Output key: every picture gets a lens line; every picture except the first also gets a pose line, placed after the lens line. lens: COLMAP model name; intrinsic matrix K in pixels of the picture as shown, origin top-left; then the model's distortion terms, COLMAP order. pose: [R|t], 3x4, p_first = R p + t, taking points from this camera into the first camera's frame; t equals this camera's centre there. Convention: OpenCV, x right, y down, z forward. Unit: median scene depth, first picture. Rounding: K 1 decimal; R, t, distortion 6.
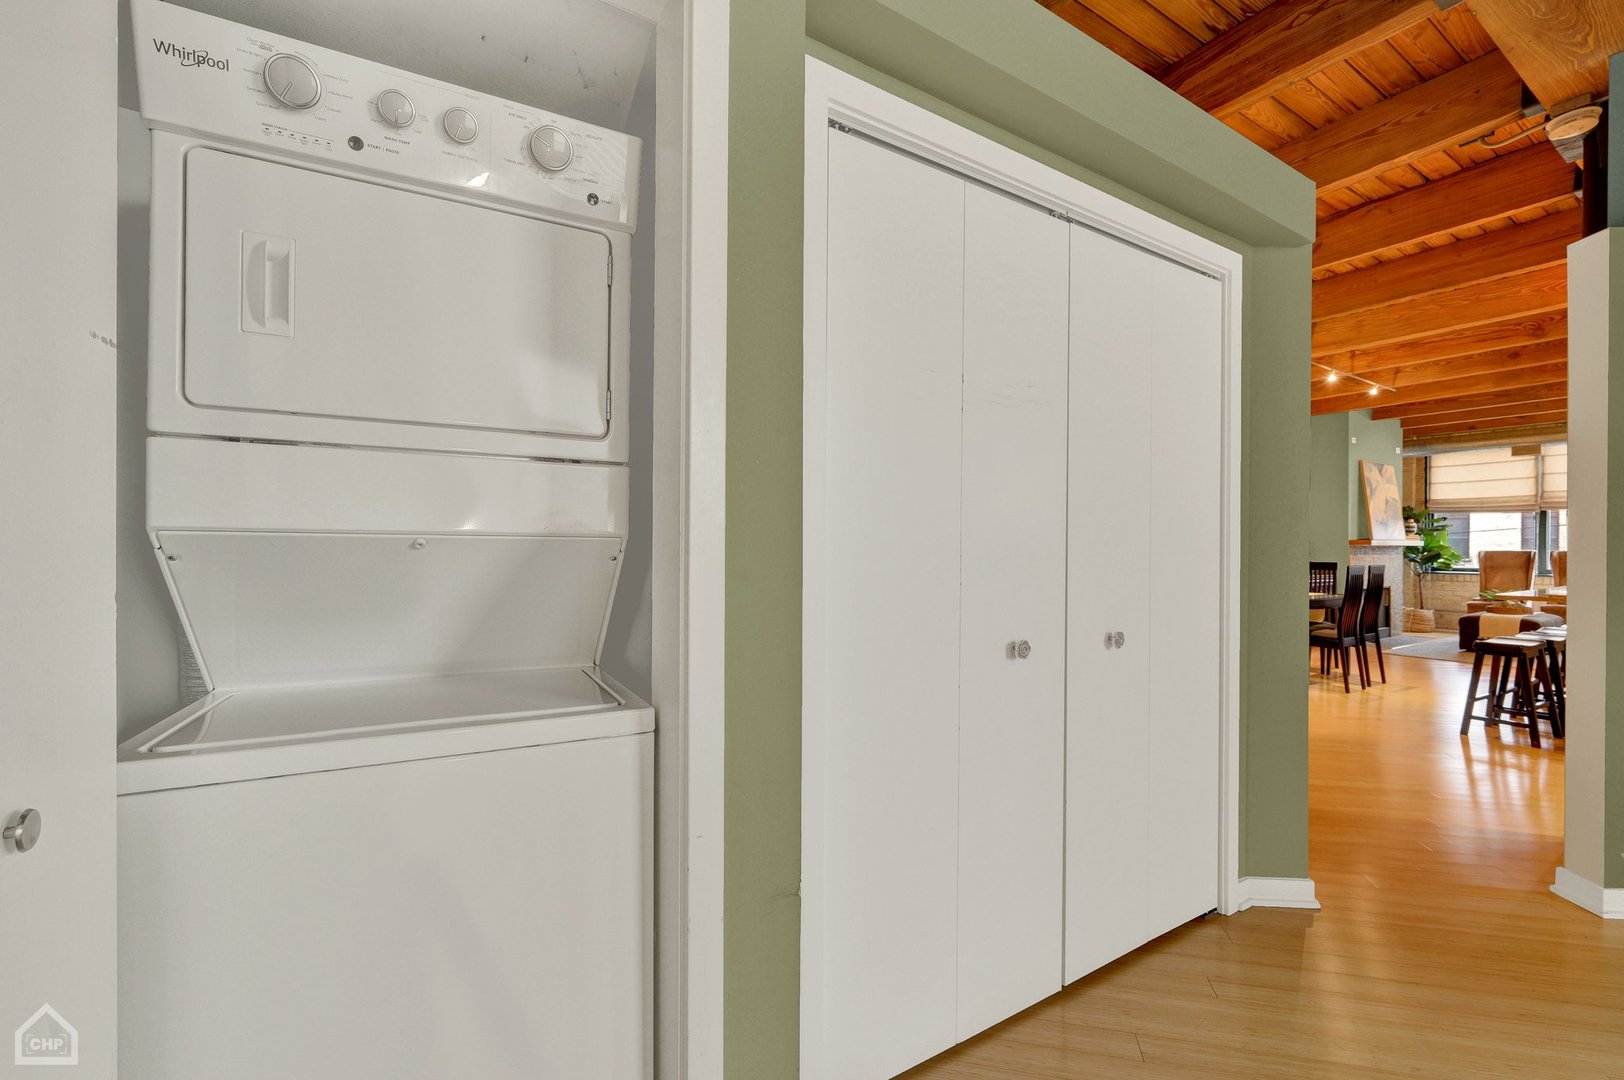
lens RADIAL K [[690.0, 0, 810.2], [0, 690.0, 550.7], [0, 0, 1]] dist [-0.000588, -0.000012]
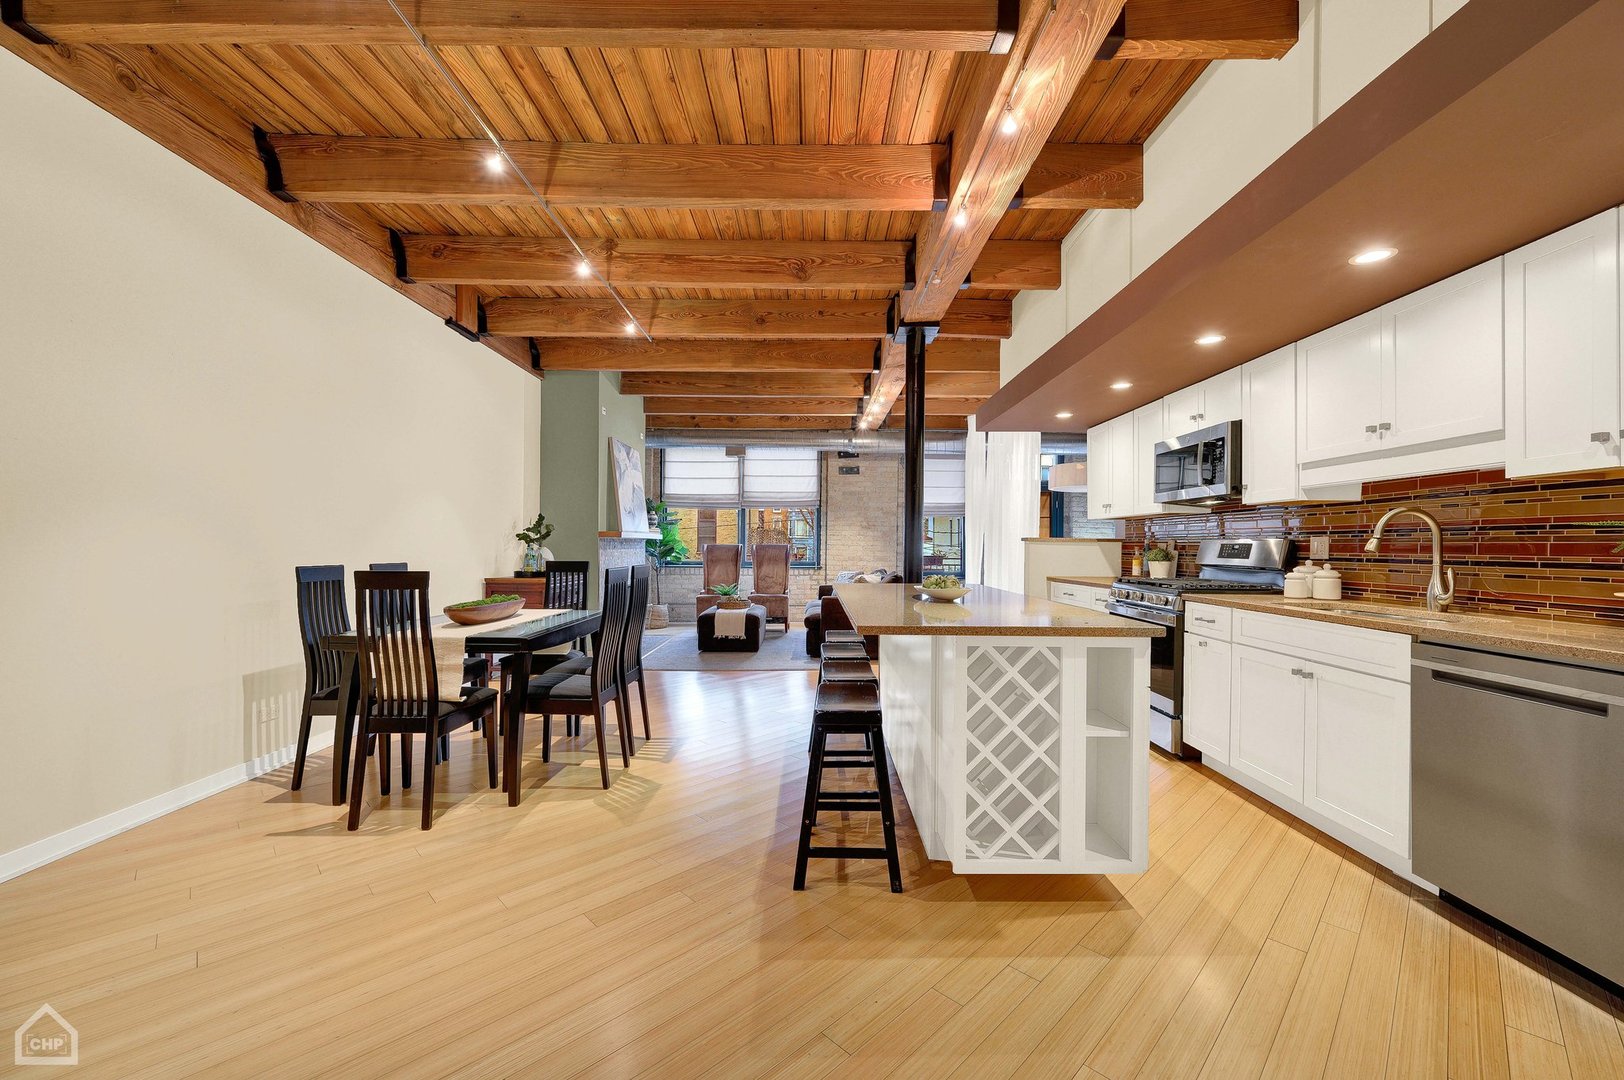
lens RADIAL K [[646.5, 0, 825.5], [0, 646.5, 547.2], [0, 0, 1]] dist [-0.002729, -0.001303]
pose [[0.531384, 0.000174, 0.847131, 0.250693], [-0.002734, 0.999995, 0.001509, 0.001976], [-0.847127, -0.003118, 0.531382, 0.333703]]
